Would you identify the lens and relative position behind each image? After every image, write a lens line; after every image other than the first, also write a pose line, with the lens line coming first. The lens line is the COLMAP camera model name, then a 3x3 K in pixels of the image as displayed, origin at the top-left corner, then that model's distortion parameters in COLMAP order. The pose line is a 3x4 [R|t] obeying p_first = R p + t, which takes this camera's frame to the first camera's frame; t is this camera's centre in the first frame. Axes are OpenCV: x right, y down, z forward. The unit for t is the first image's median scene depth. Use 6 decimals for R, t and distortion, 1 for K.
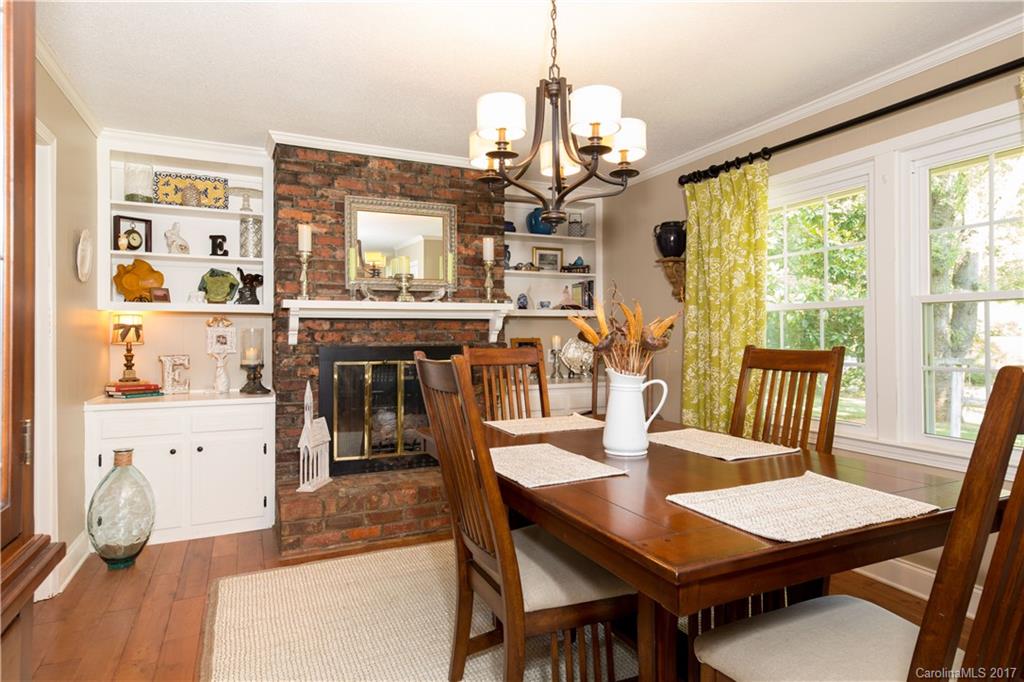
lens RADIAL K [[577.0, 0, 511.7], [0, 577.0, 334.3], [0, 0, 1]] dist [-0.000466, 0.000229]
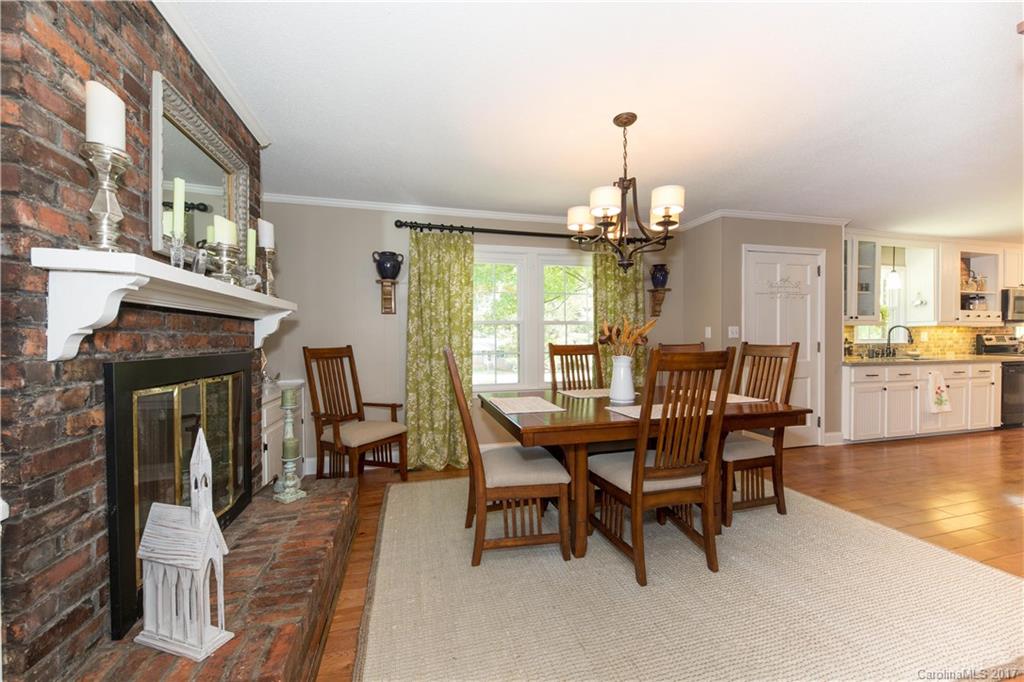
lens RADIAL K [[387.1, 0, 512.2], [0, 387.1, 341.7], [0, 0, 1]] dist [0.000371, 0.000042]
pose [[0.170120, -0.006189, 0.985404, -0.551577], [0.003904, 0.999977, 0.005607, 0.004144], [-0.985416, 0.002893, 0.170140, 0.586077]]
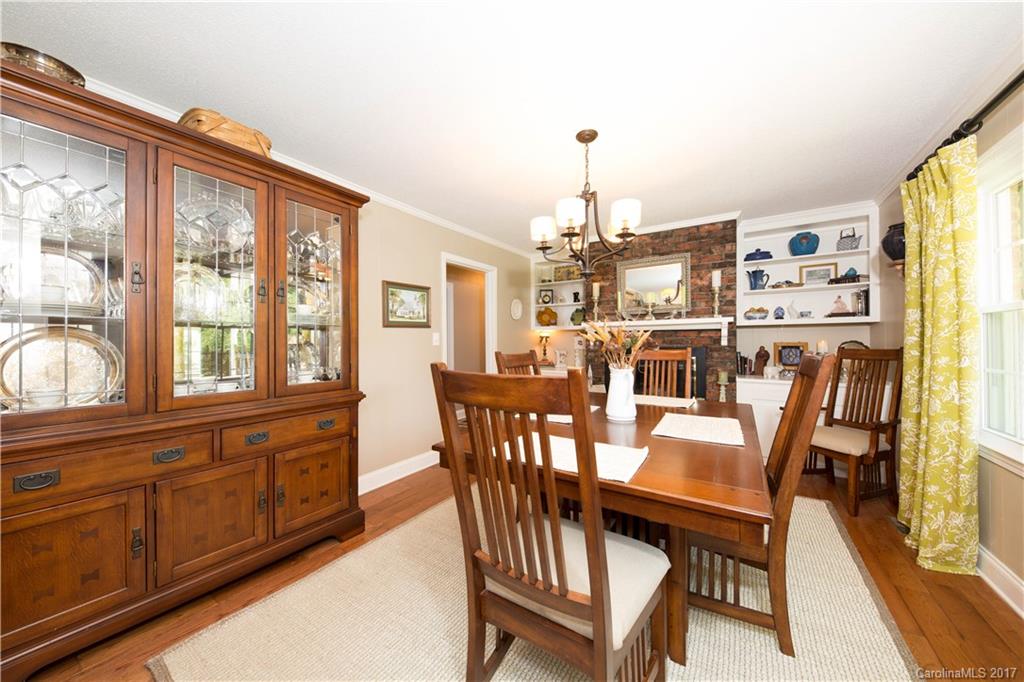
lens RADIAL K [[354.6, 0, 510.9], [0, 354.6, 341.0], [0, 0, 1]] dist [0.000038, -0.000009]
pose [[0.525307, 0.000603, -0.850913, 0.445632], [0.004588, 0.999983, 0.003542, -0.002649], [0.850900, -0.005765, 0.525295, 0.130946]]
